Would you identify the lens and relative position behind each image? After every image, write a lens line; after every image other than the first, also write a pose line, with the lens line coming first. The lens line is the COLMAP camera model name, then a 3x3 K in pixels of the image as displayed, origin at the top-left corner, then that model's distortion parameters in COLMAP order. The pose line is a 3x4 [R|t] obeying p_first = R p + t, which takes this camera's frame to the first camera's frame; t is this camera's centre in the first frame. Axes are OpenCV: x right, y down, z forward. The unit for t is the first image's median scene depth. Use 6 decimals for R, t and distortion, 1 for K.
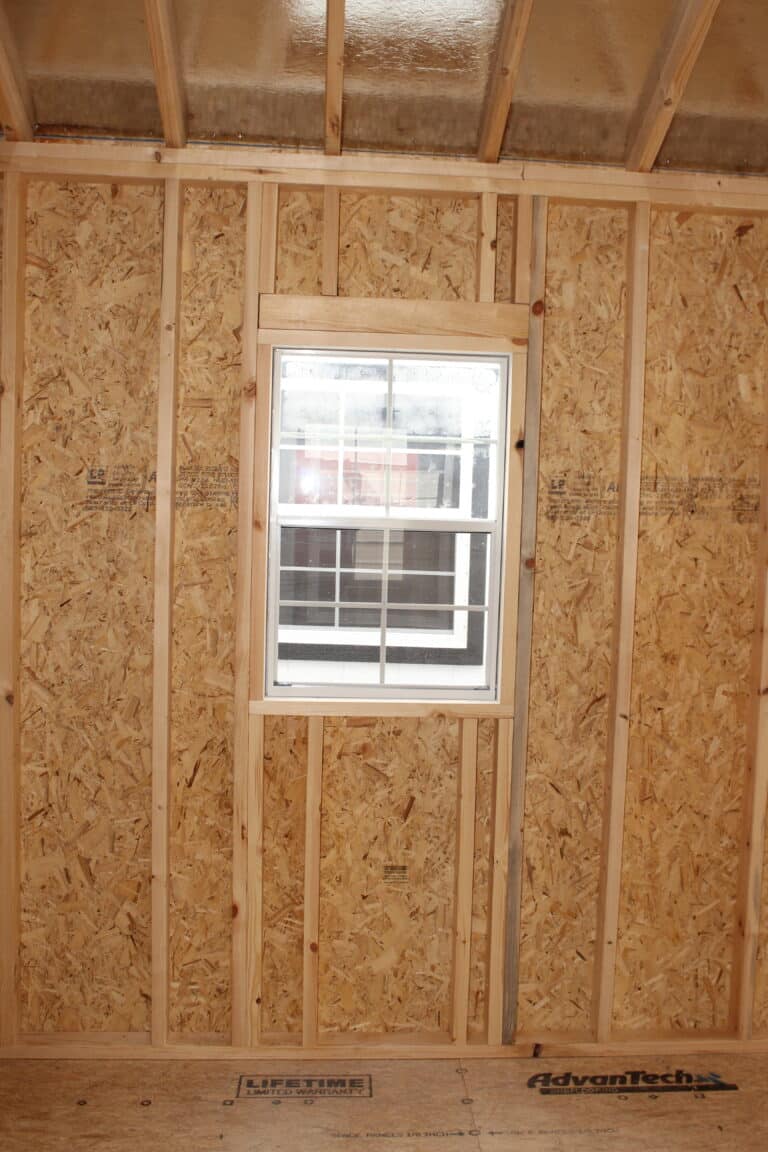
lens RADIAL K [[743.8, 0, 380.0], [0, 743.8, 607.1], [0, 0, 1]] dist [-0.004101, 0.001308]
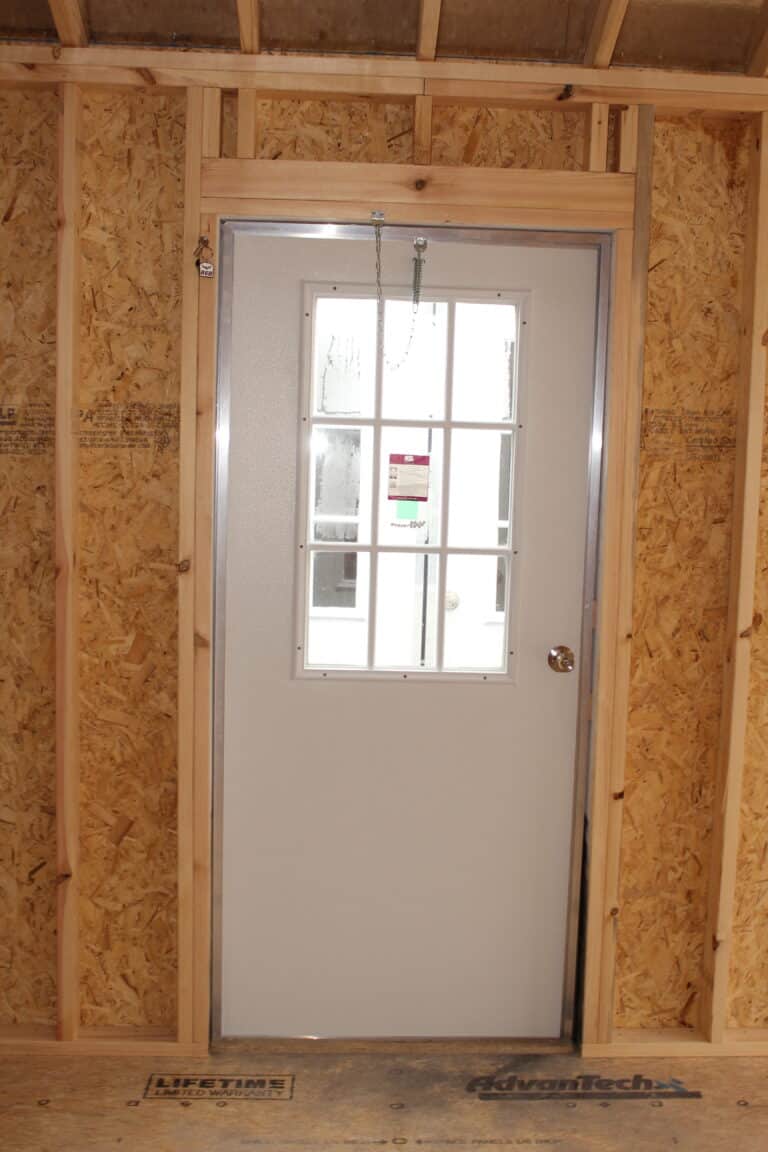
lens RADIAL K [[817.9, 0, 383.8], [0, 817.9, 575.8], [0, 0, 1]] dist [0.007310, 0.000529]
pose [[0.999688, -0.001190, -0.024951, 0.124215], [0.001587, 0.999872, 0.015899, 0.002081], [0.024929, -0.015934, 0.999562, 0.007435]]
